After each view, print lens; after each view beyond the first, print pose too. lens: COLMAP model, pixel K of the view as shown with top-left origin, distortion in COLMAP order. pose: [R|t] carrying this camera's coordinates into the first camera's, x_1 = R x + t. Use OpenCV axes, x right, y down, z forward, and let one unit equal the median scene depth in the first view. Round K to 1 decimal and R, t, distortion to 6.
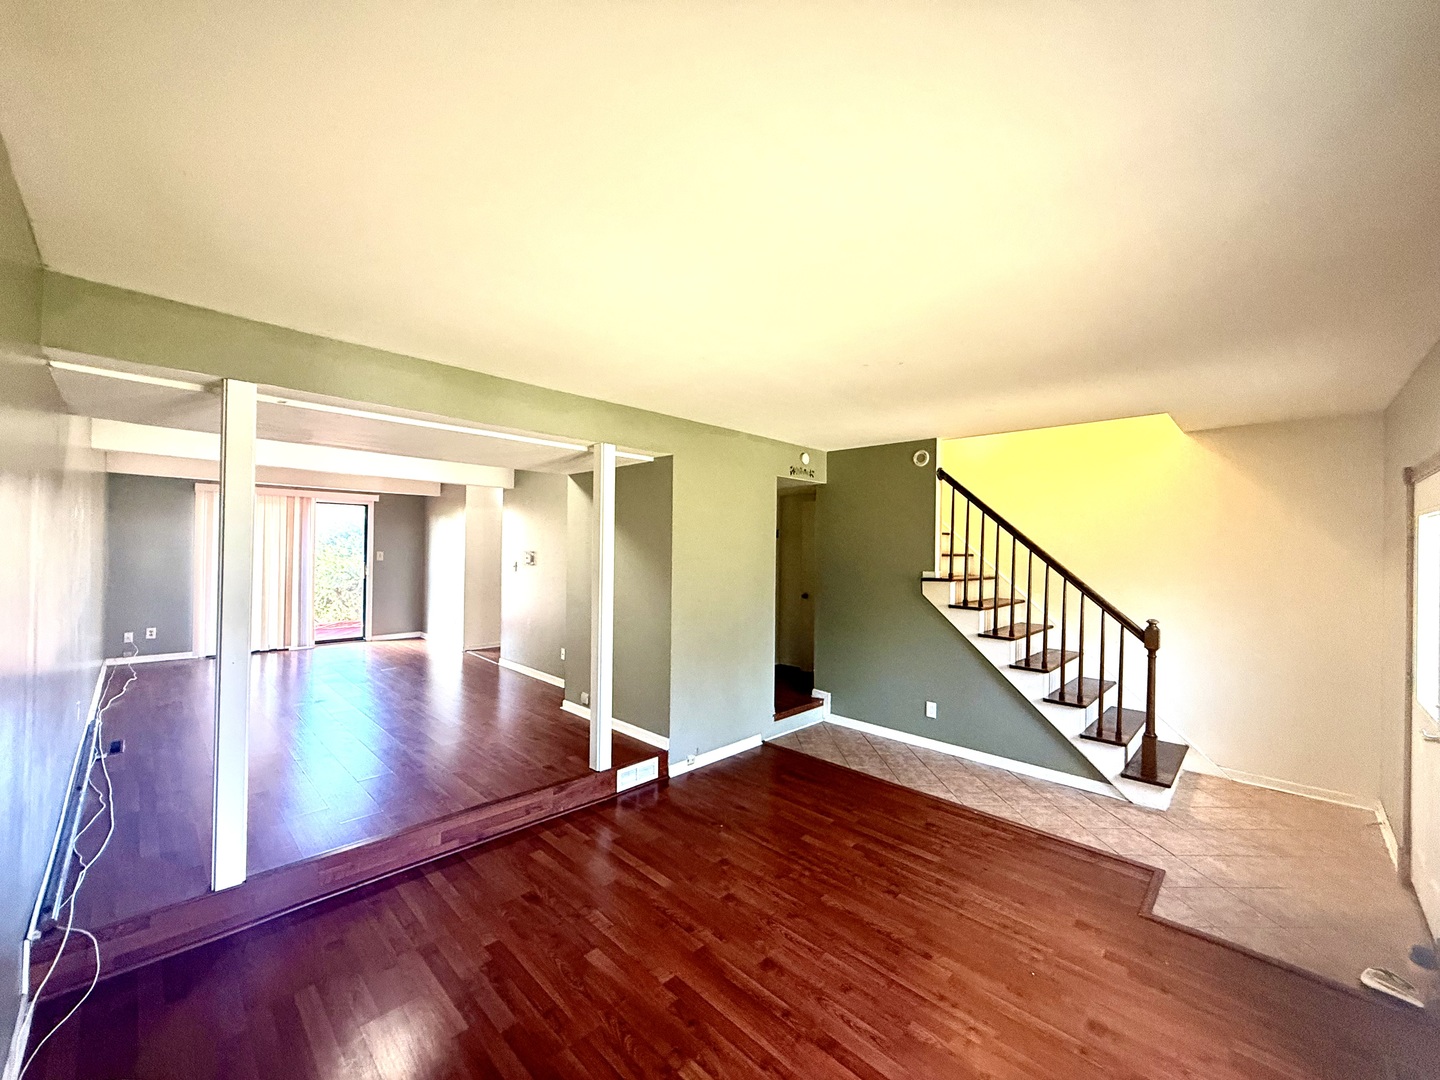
lens RADIAL K [[566.9, 0, 718.2], [0, 566.9, 543.7], [0, 0, 1]] dist [-0.000853, -0.000108]
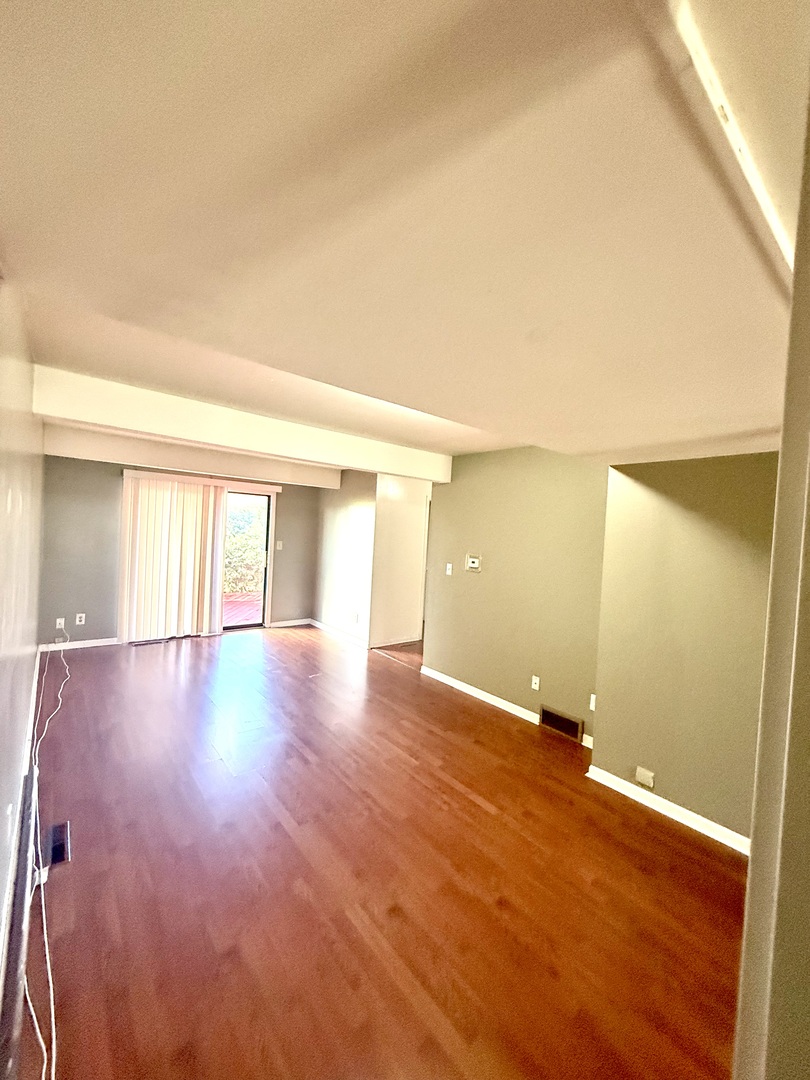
lens RADIAL K [[425.1, 0, 405.2], [0, 425.1, 539.7], [0, 0, 1]] dist [-0.000853, -0.000108]
pose [[0.993585, 0.039405, -0.105997, -0.327309], [-0.036628, 0.998936, 0.028018, -0.021254], [0.106988, -0.023956, 0.993972, 0.292256]]
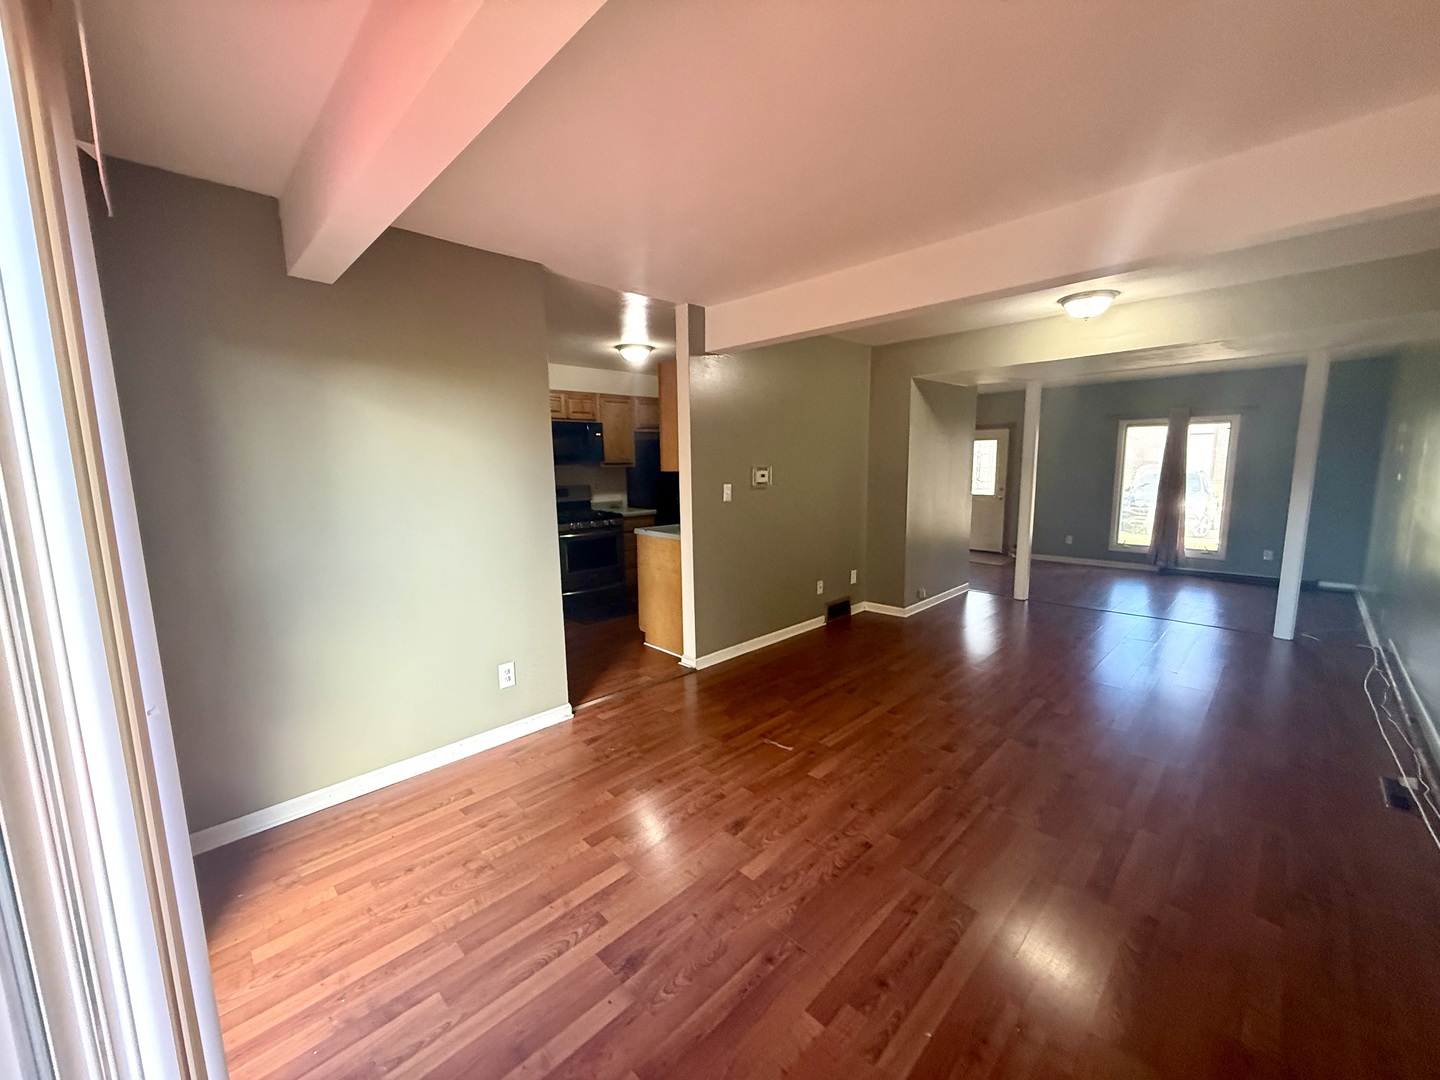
lens RADIAL K [[566.9, 0, 716.0], [0, 566.9, 536.3], [0, 0, 1]] dist [-0.000853, -0.000108]
pose [[0.014880, -0.144269, 0.989427, -0.872808], [0.013668, 0.989473, 0.144070, -0.000278], [-0.999796, 0.011379, 0.016695, 0.915473]]
